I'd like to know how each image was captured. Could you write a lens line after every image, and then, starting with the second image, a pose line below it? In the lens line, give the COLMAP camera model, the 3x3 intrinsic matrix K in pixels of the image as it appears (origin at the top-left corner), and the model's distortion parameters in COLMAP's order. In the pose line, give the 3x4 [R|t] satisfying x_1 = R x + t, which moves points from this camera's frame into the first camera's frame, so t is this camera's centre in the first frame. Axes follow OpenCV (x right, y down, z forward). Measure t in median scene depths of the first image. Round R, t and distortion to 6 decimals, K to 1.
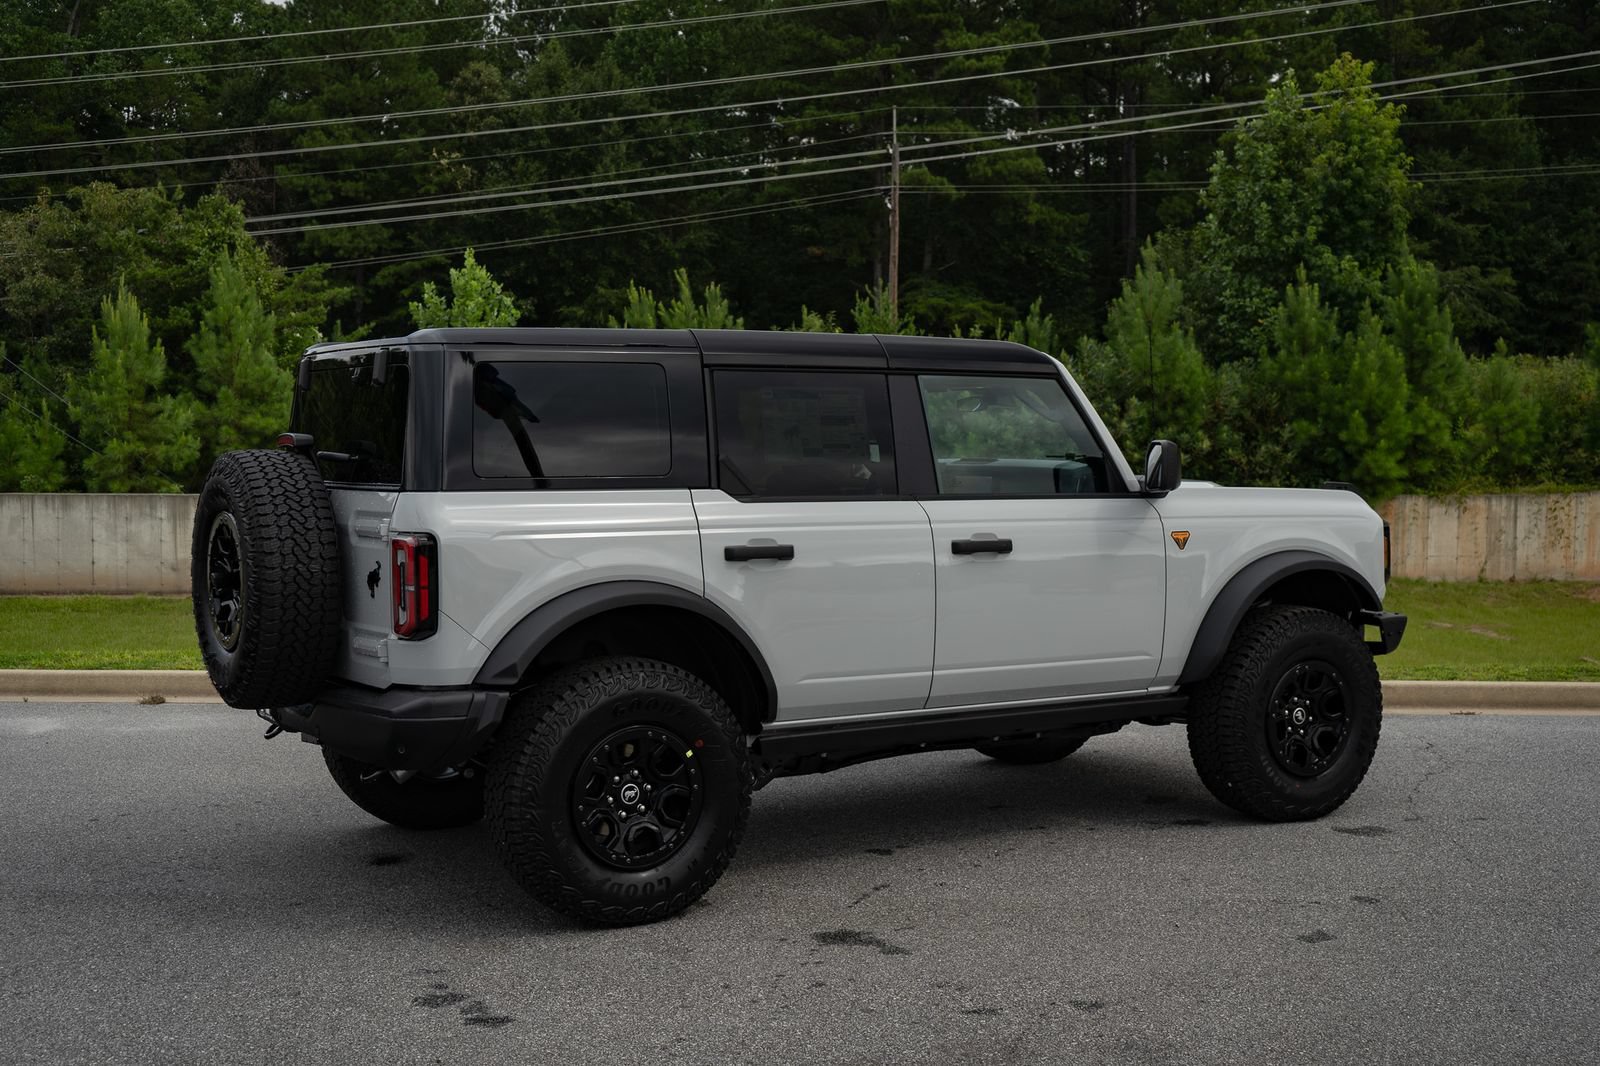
lens RADIAL K [[1966.4, 0, 800.0], [0, 1966.4, 533.0], [0, 0, 1]] dist [0.020125, -0.000947]
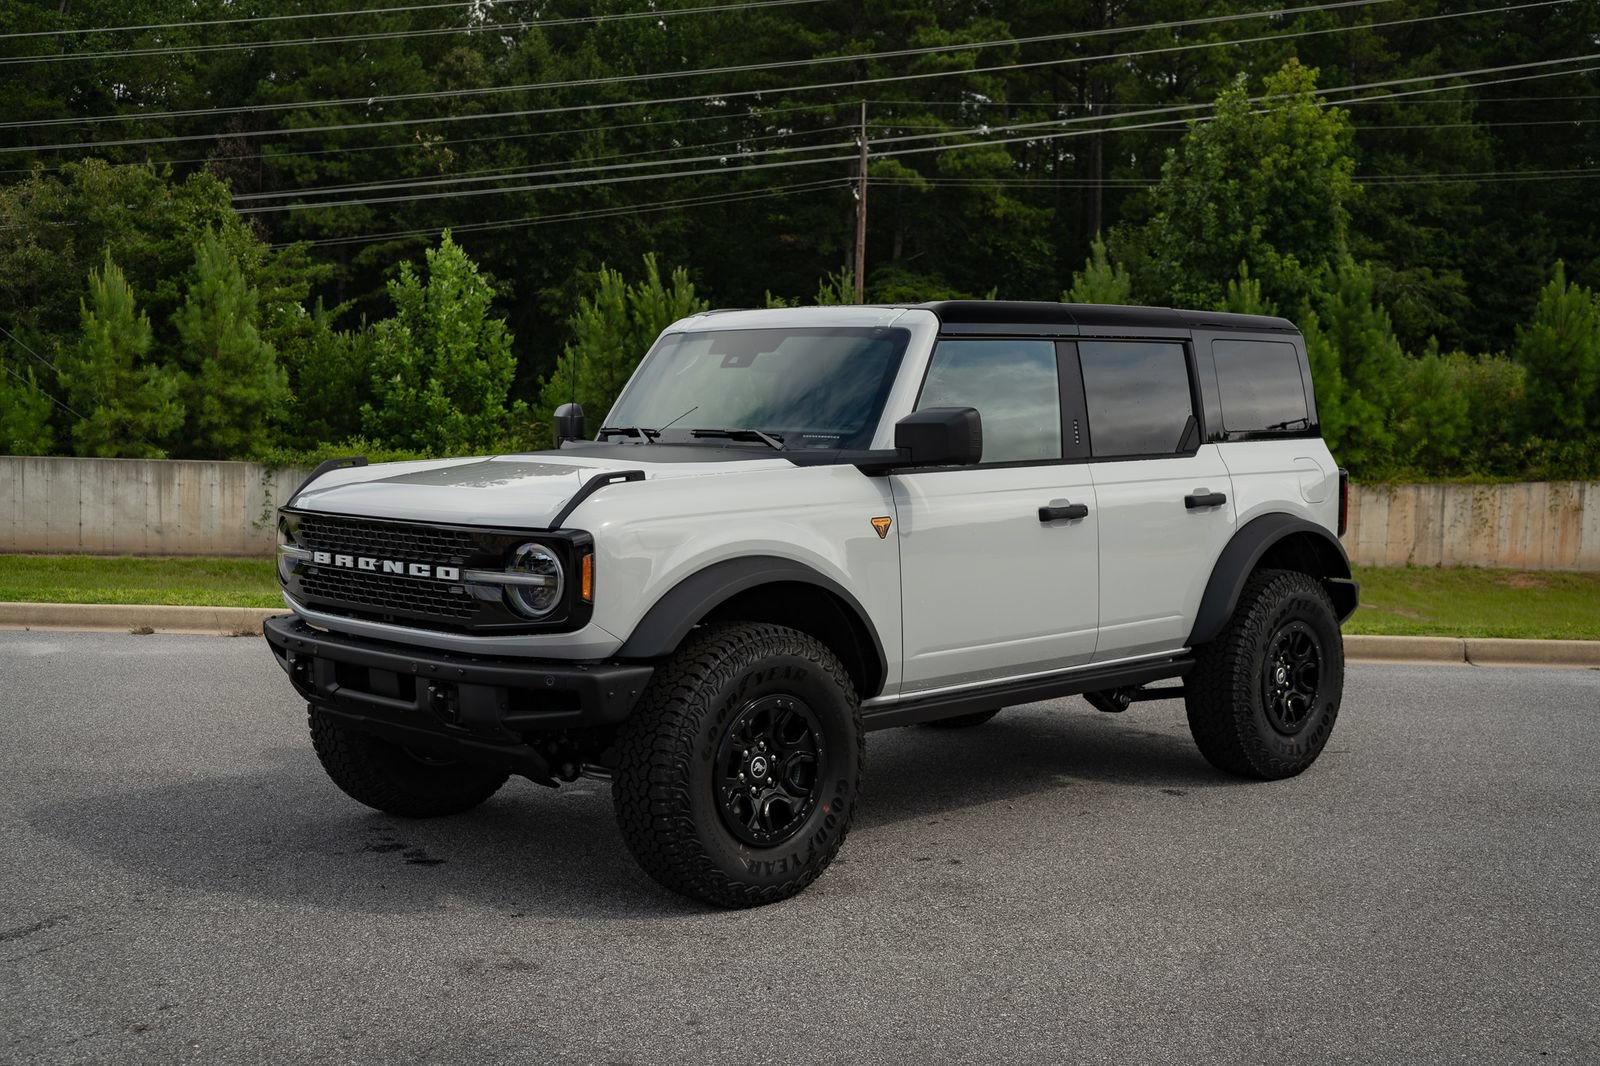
lens RADIAL K [[1934.5, 0, 800.0], [0, 1934.5, 533.0], [0, 0, 1]] dist [0.007463, 0.029362]
pose [[0.999738, 0.018362, 0.013677, 0.006560], [-0.018474, 0.999797, 0.008074, 0.003832], [-0.013526, -0.008324, 0.999874, -0.024560]]
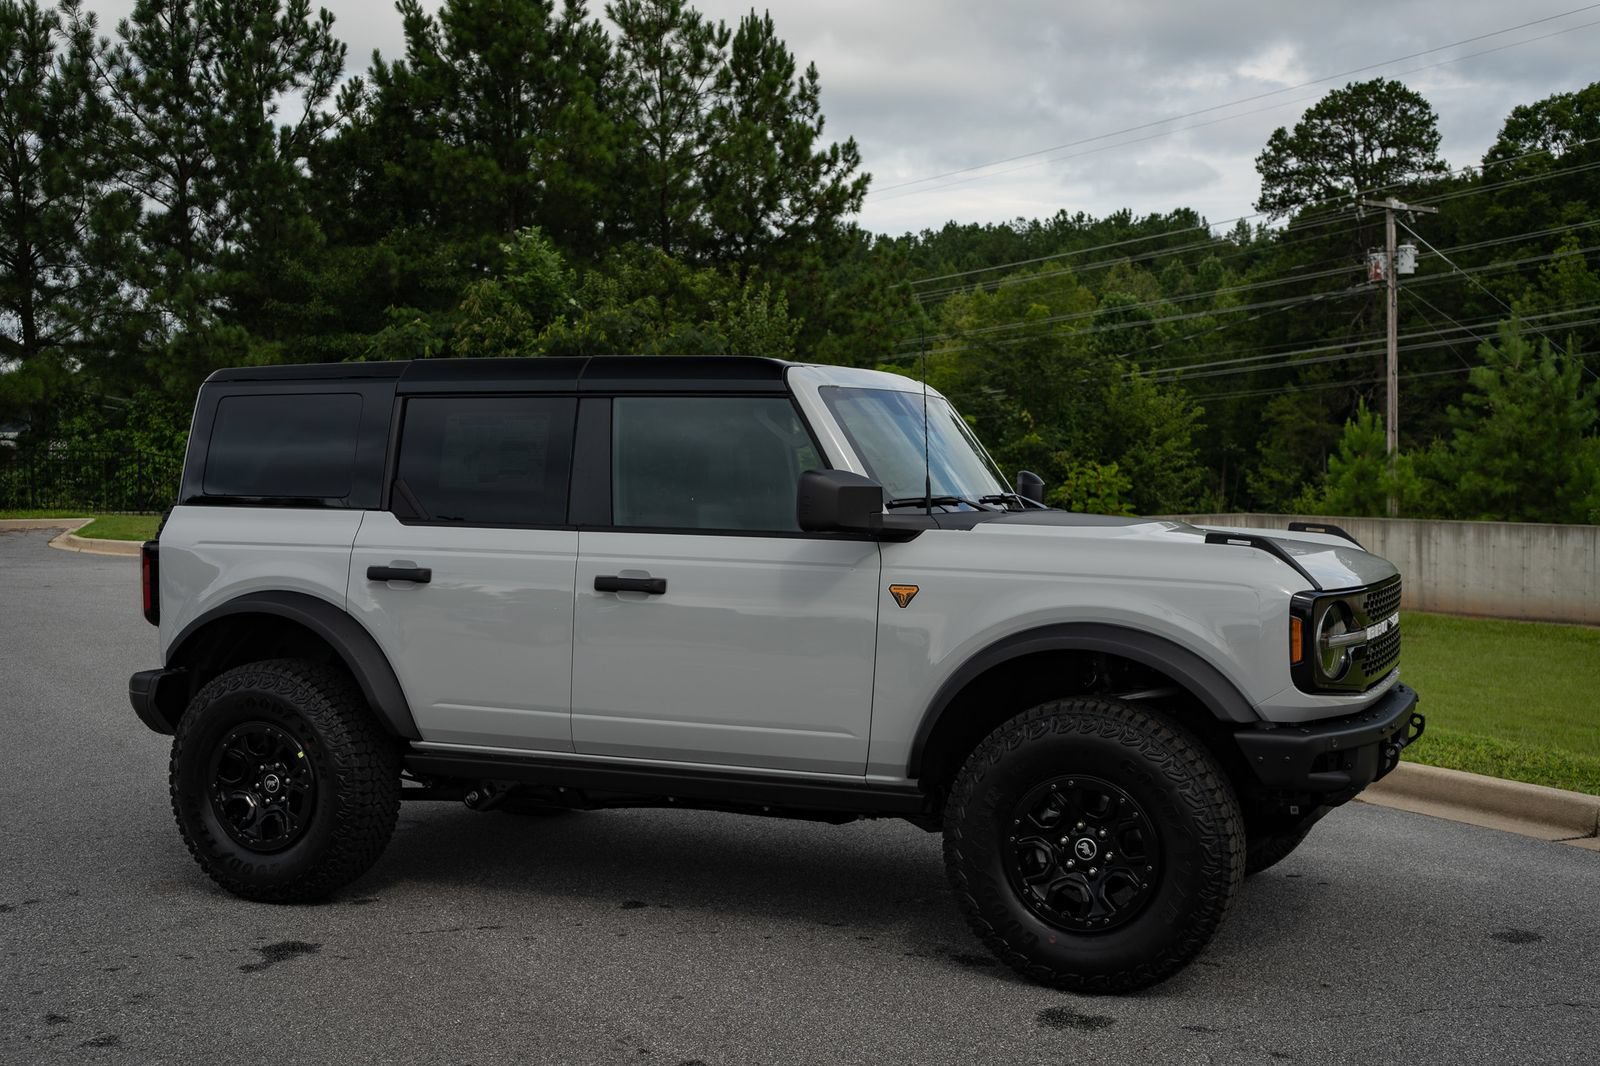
lens RADIAL K [[1863.3, 0, 802.3], [0, 1863.3, 527.2], [0, 0, 1]] dist [0.015778, -0.005139]
pose [[0.579309, 0.032599, -0.814456, 0.138326], [-0.047990, 0.998831, 0.005845, -0.004689], [0.813694, 0.035700, 0.580196, 0.092871]]
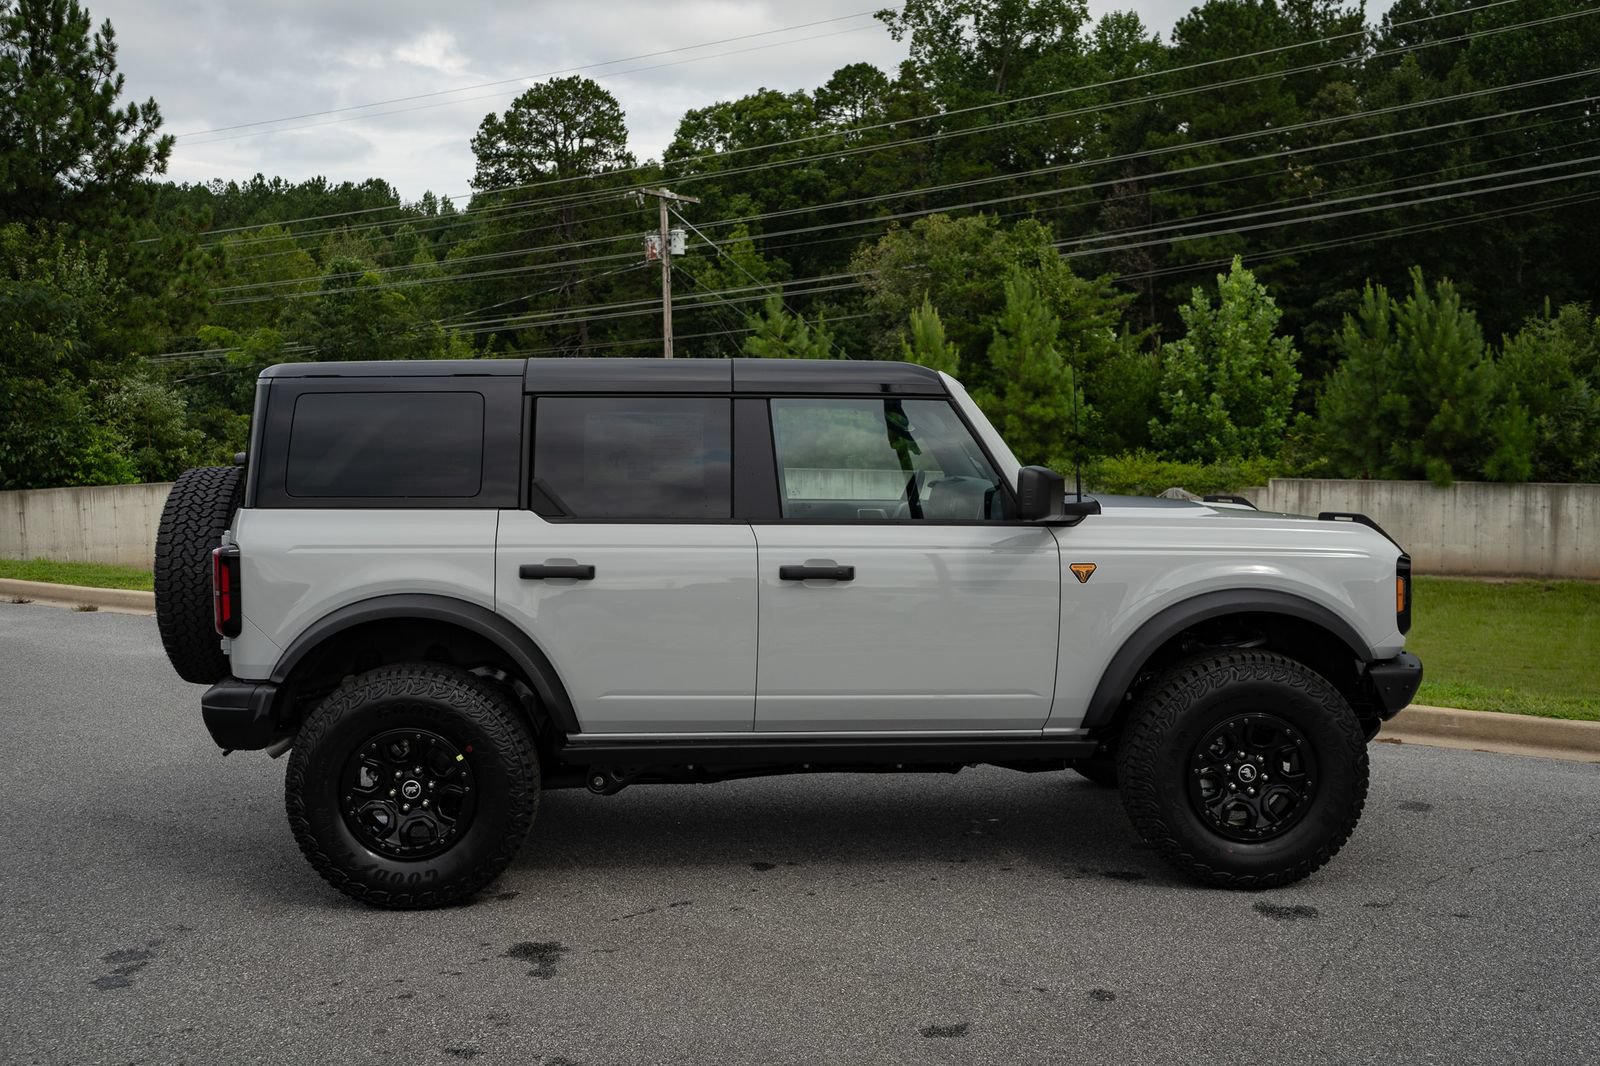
lens RADIAL K [[1688.1, 0, 800.0], [0, 1688.1, 533.0], [0, 0, 1]] dist [0.000386, 0.019567]
pose [[0.877408, 0.034148, -0.478529, 0.080472], [-0.024879, 0.999360, 0.025697, -0.005692], [0.479100, -0.010641, 0.877696, 0.041977]]
